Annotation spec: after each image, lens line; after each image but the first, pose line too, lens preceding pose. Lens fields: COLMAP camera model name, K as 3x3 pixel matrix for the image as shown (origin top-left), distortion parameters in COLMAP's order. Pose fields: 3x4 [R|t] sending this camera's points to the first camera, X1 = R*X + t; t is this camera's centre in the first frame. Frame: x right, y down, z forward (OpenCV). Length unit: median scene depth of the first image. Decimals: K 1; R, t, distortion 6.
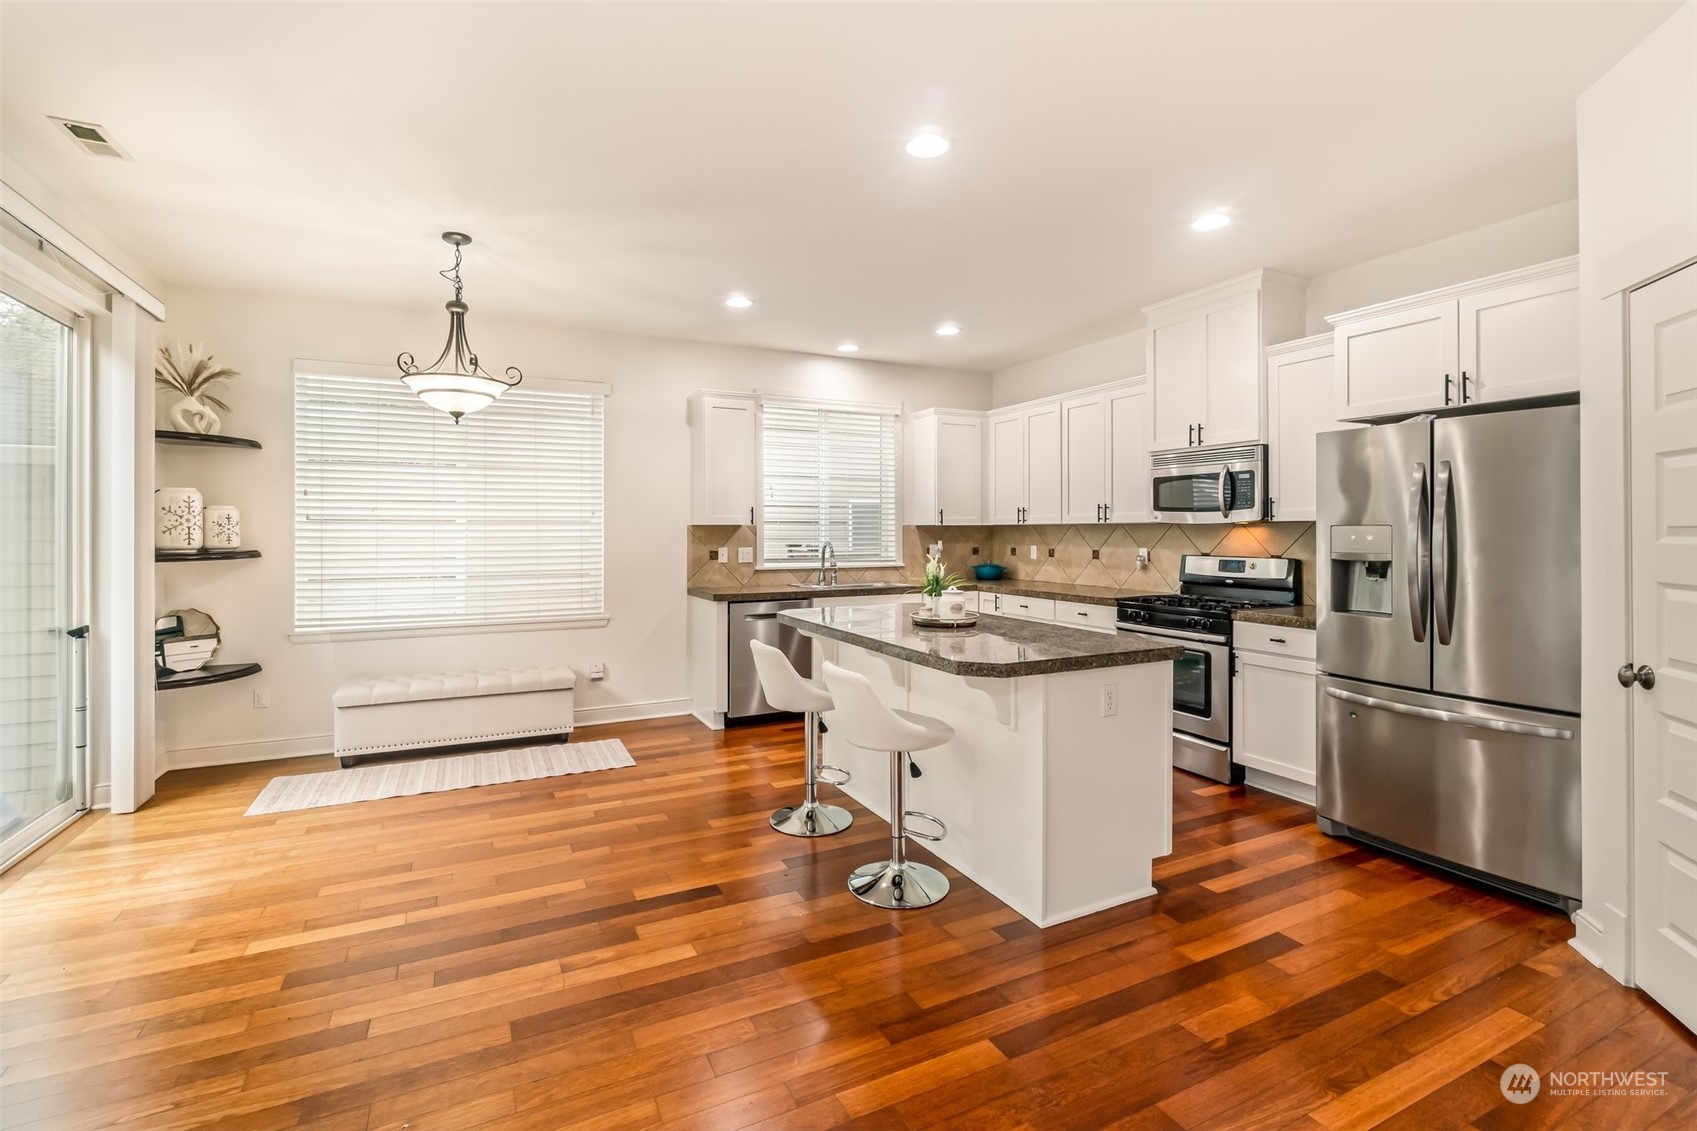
lens RADIAL K [[756.4, 0, 838.2], [0, 756.4, 531.4], [0, 0, 1]] dist [-0.001342, 0.000347]
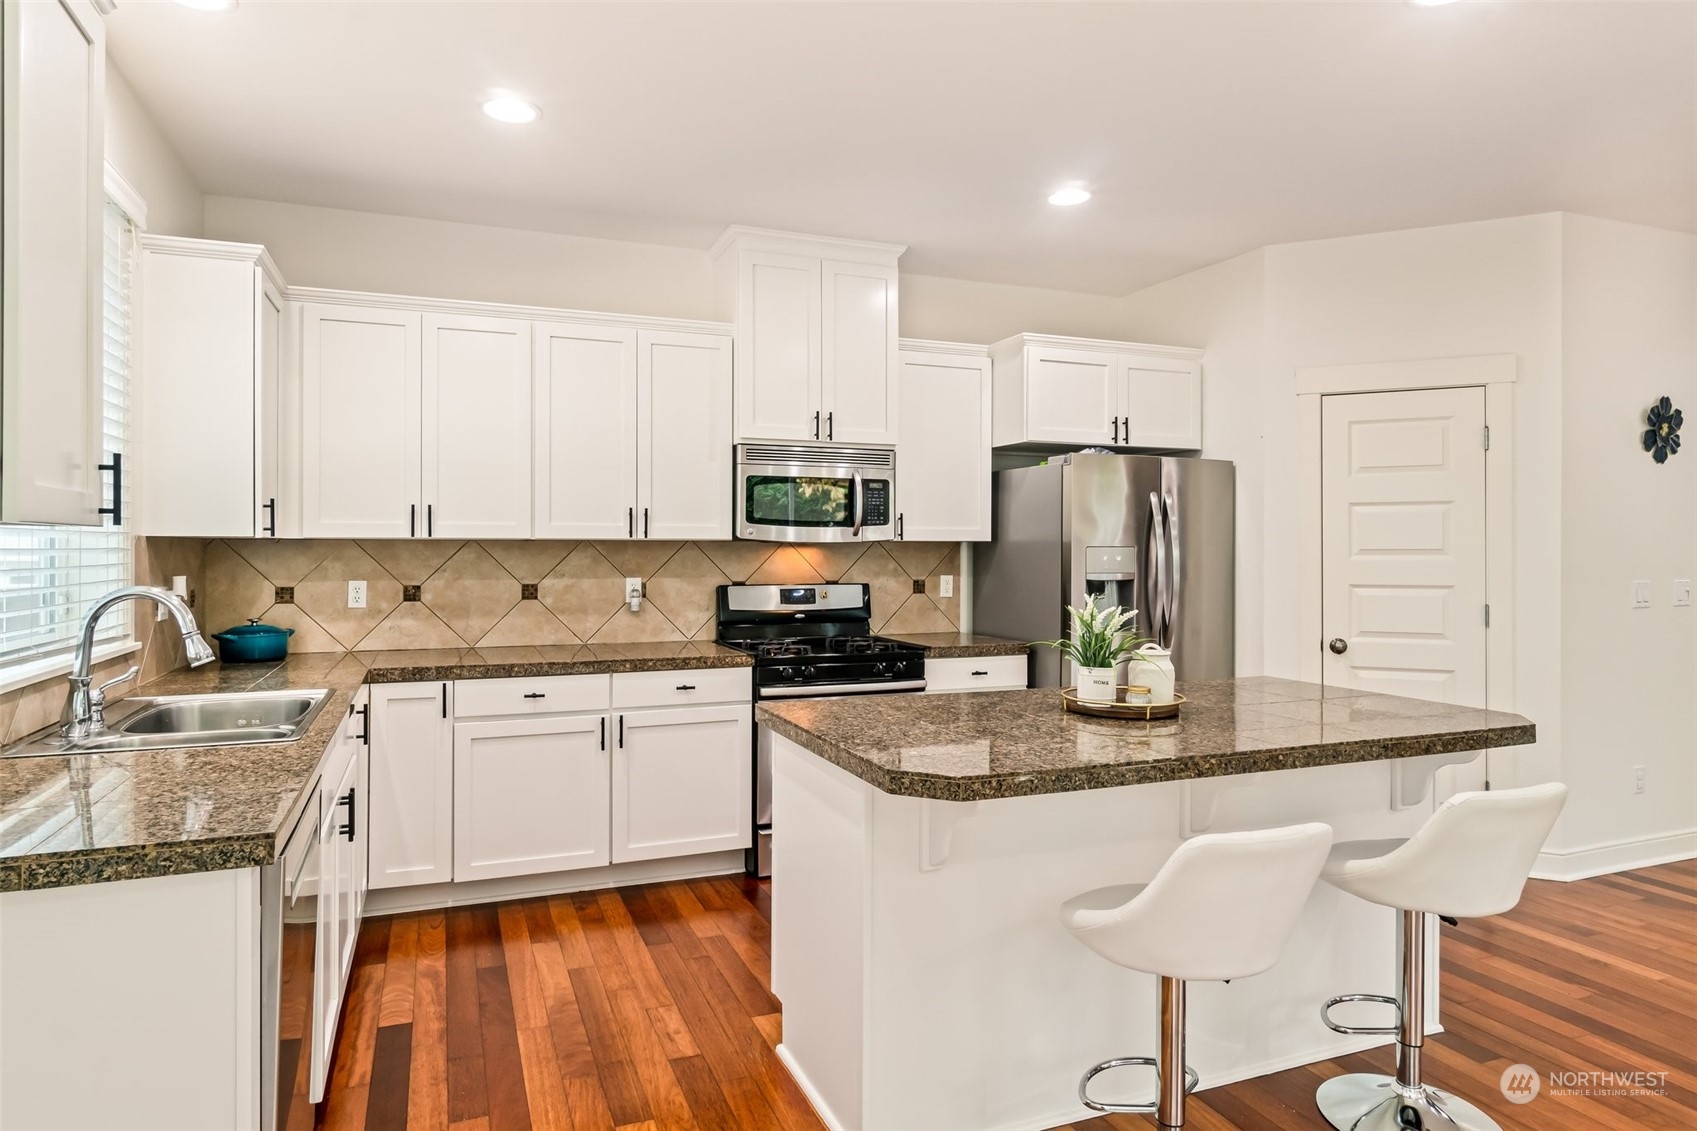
lens RADIAL K [[953.8, 0, 828.4], [0, 953.8, 550.9], [0, 0, 1]] dist [-0.002906, -0.000334]
pose [[0.100674, 0.001199, 0.994919, -0.482684], [0.000061, 0.999999, -0.001211, -0.000304], [-0.994920, 0.000183, 0.100673, 0.901788]]
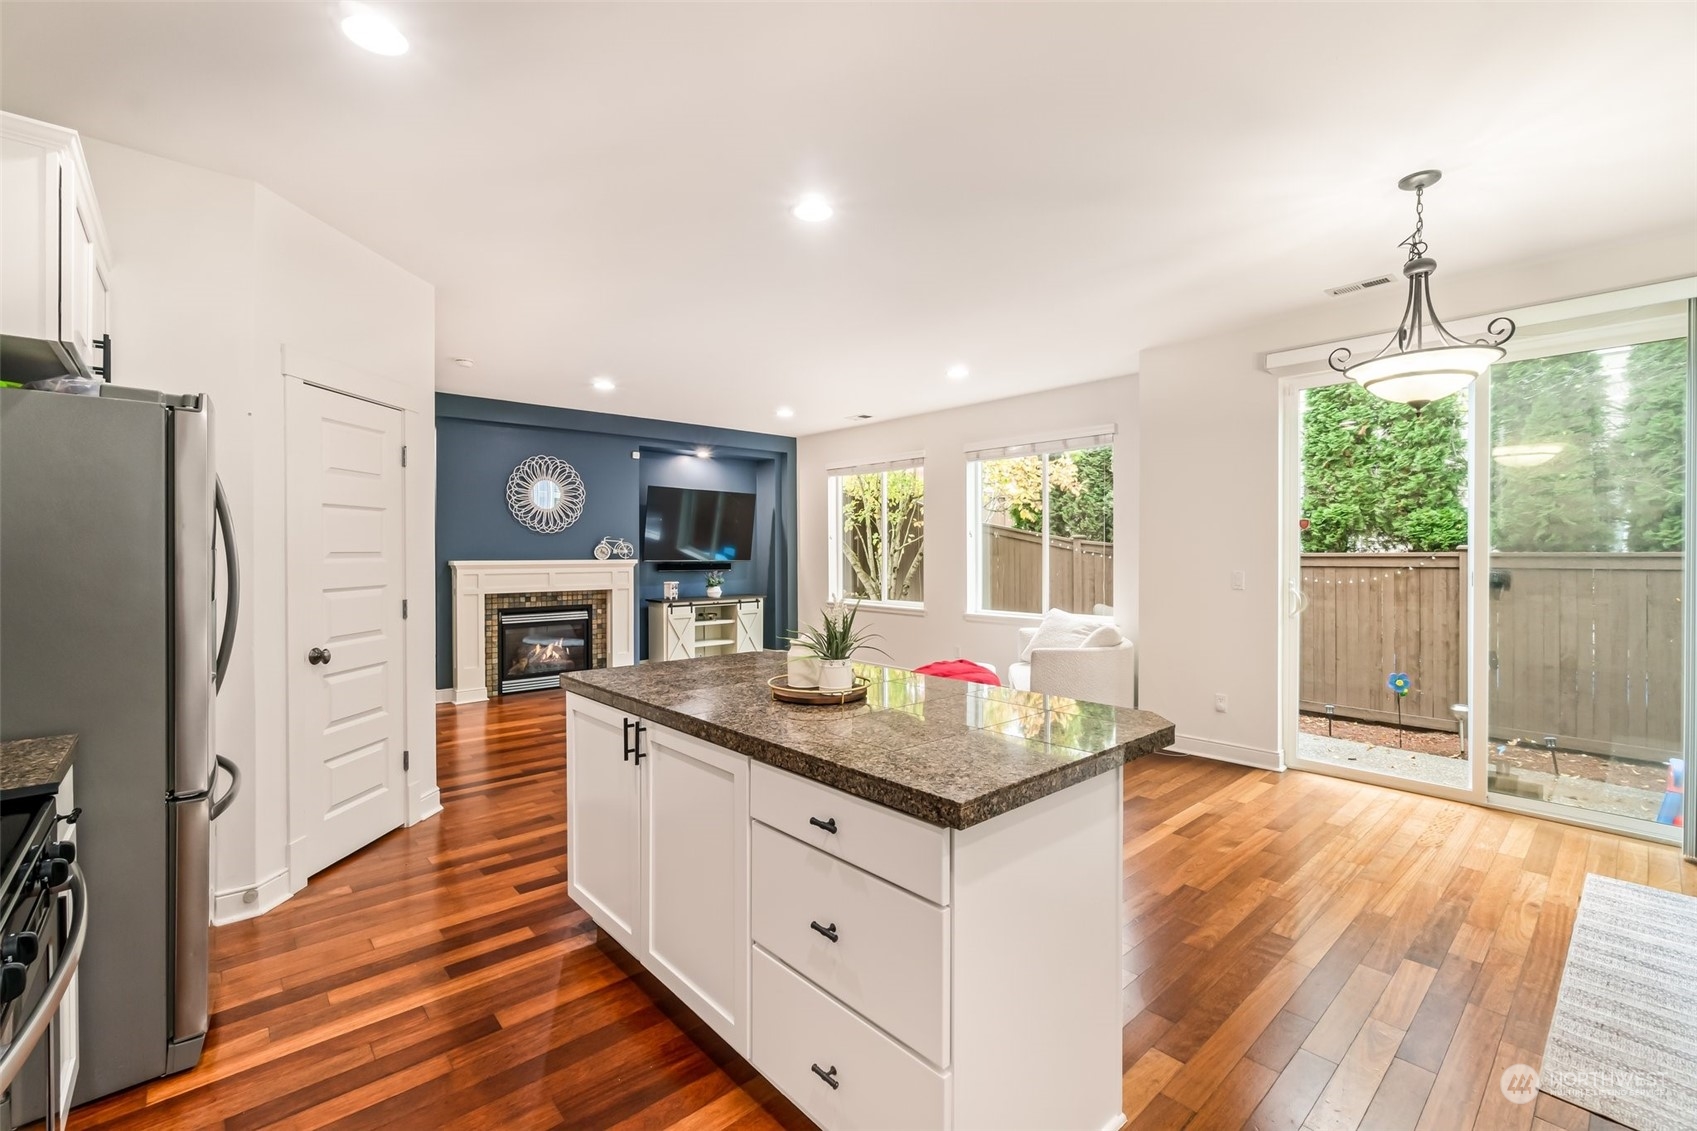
lens RADIAL K [[733.8, 0, 833.8], [0, 733.8, 550.5], [0, 0, 1]] dist [-0.027026, 0.000078]
pose [[-0.967114, 0.003550, -0.254317, 0.223263], [0.003309, 0.999994, 0.001378, -0.004321], [0.254321, 0.000491, -0.967120, 1.268181]]
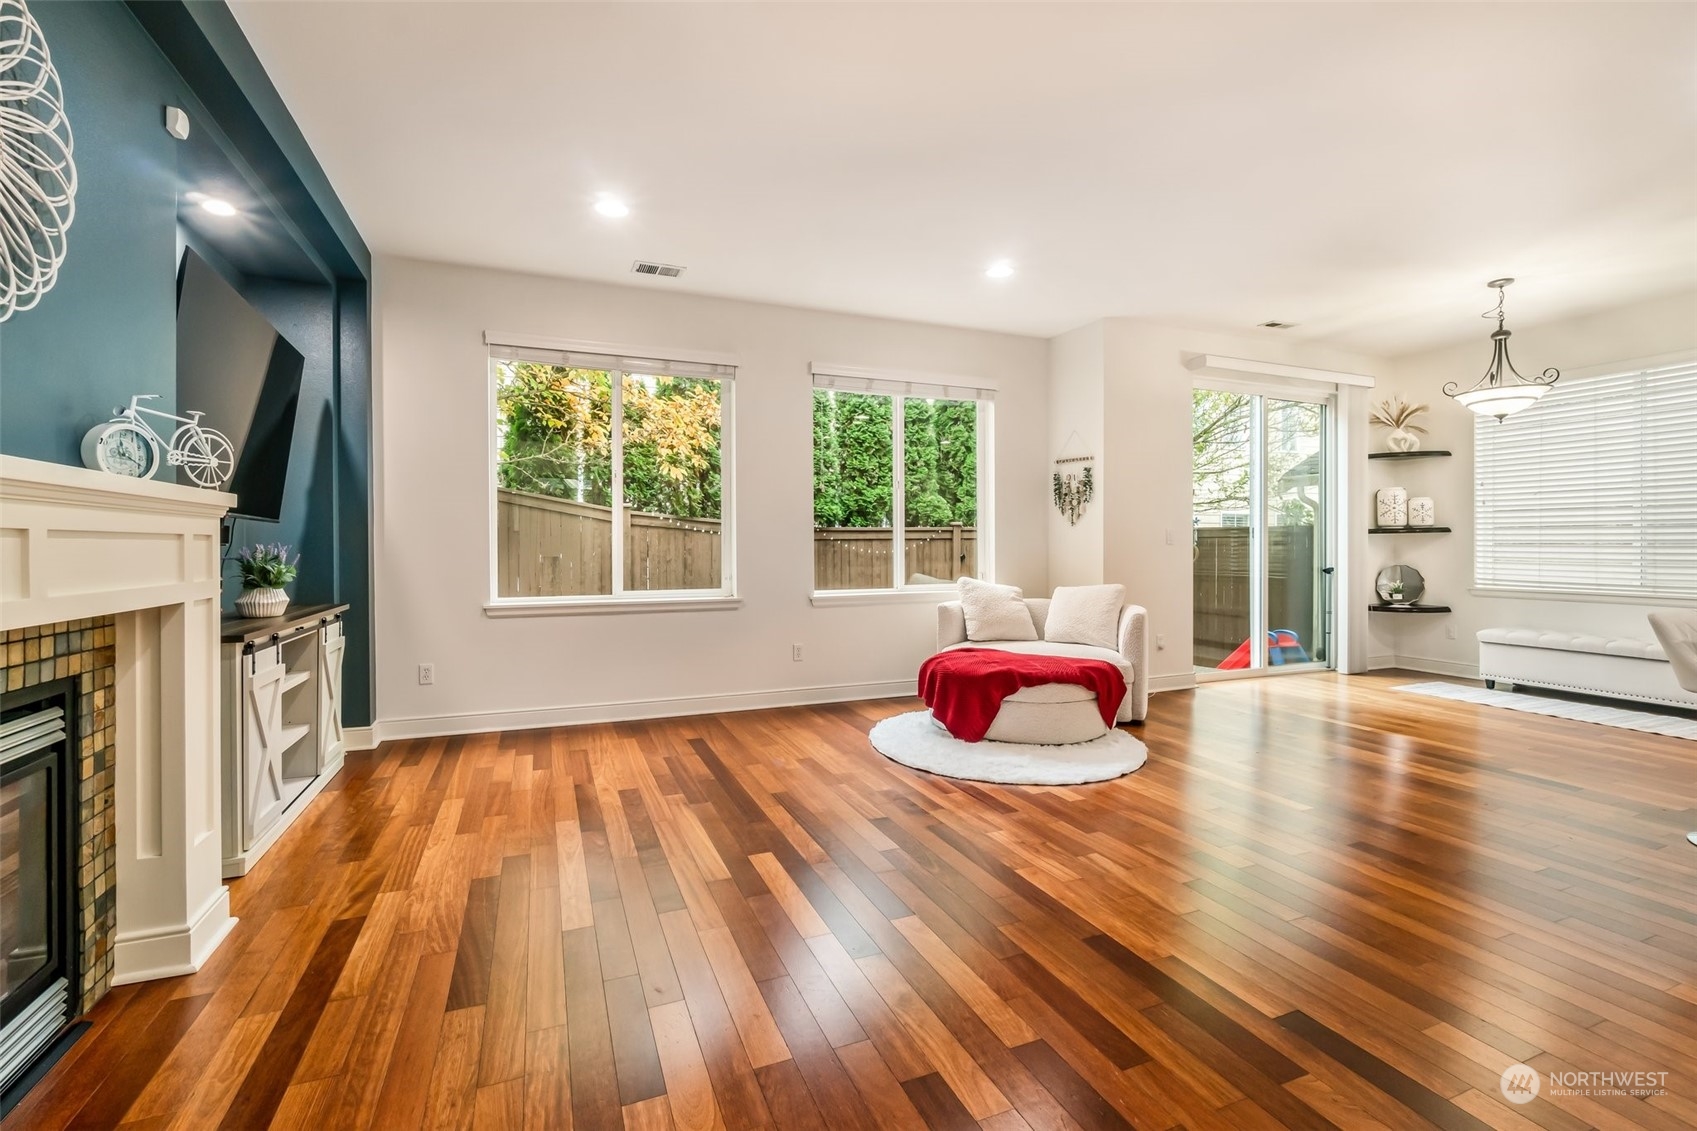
lens RADIAL K [[738.4, 0, 831.7], [0, 738.4, 545.4], [0, 0, 1]] dist [-0.009194, 0.000460]
pose [[-0.068089, 0.002177, -0.997677, 0.688785], [0.003630, 0.999992, 0.001935, 0.051814], [0.997673, -0.003490, -0.068096, -0.063426]]
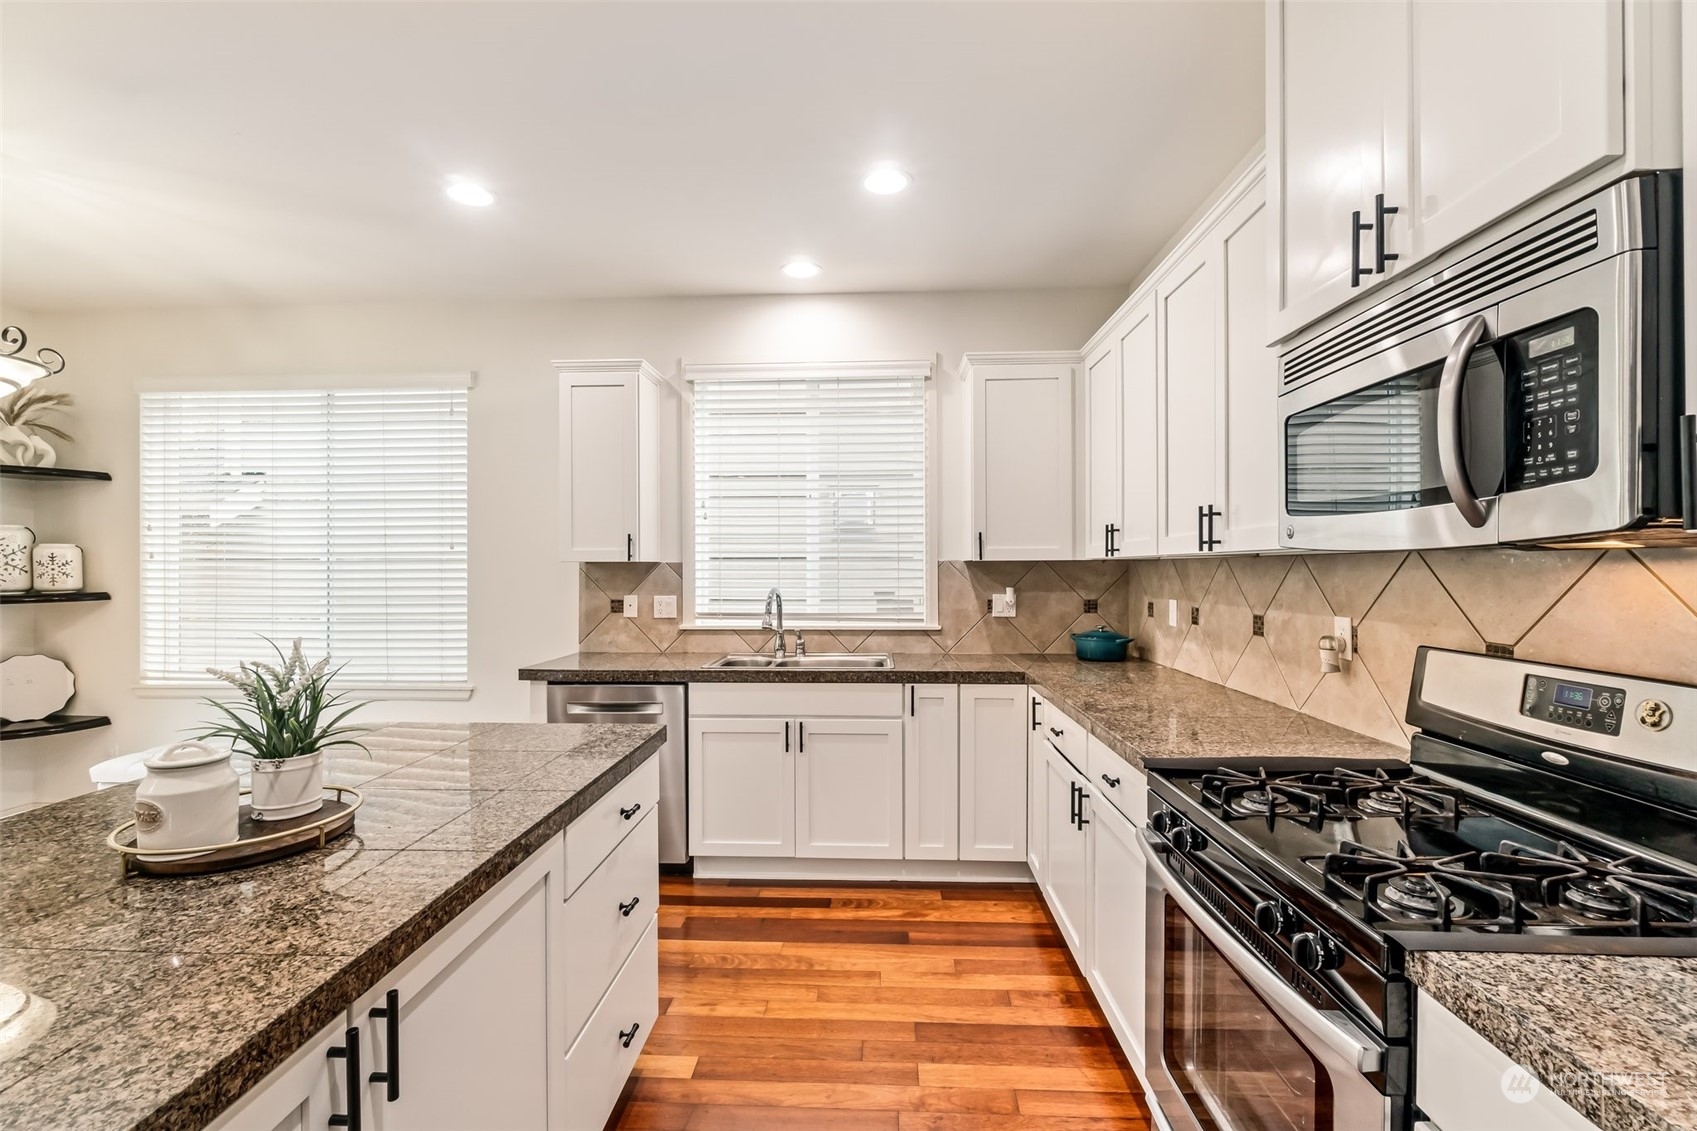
lens RADIAL K [[725.0, 0, 848.4], [0, 725.0, 570.4], [0, 0, 1]] dist [-0.008181, -0.000031]
pose [[0.878363, 0.001183, -0.477992, 0.430456], [0.000048, 0.999997, 0.002563, -0.003413], [0.477993, -0.002274, 0.878360, 0.667494]]
